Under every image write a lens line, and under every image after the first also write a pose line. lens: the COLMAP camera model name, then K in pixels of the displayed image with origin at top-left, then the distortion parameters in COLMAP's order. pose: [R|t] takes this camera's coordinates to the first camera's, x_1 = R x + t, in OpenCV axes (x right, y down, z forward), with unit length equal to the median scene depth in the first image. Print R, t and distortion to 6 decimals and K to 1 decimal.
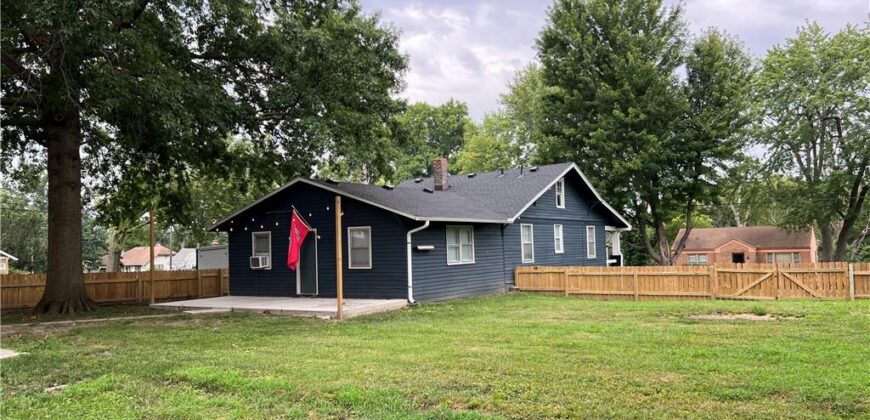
lens RADIAL K [[620.9, 0, 435.0], [0, 620.9, 210.0], [0, 0, 1]] dist [0.028001, -0.001205]
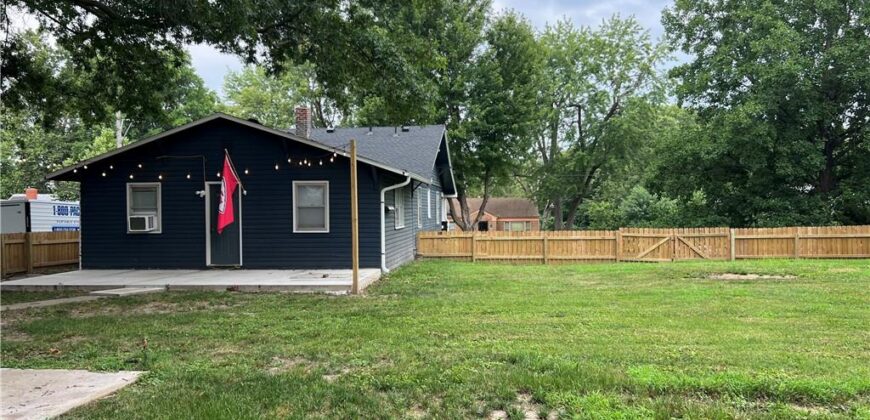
lens RADIAL K [[622.5, 0, 421.3], [0, 622.5, 223.7], [0, 0, 1]] dist [0.061080, -0.002912]
pose [[0.891321, 0.009690, 0.453269, -0.348057], [-0.042792, 0.997106, 0.062832, 0.024182], [-0.451348, -0.075400, 0.889157, 0.199223]]
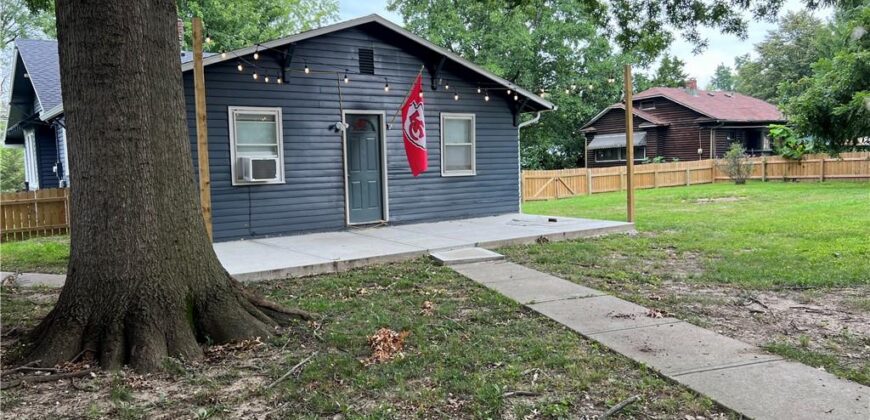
lens RADIAL K [[622.5, 0, 421.3], [0, 622.5, 223.7], [0, 0, 1]] dist [0.061080, -0.002912]
pose [[0.365400, -0.075315, 0.927799, -0.742820], [-0.036568, 0.994791, 0.095155, 0.079375], [-0.930132, -0.068697, 0.360743, 0.751418]]
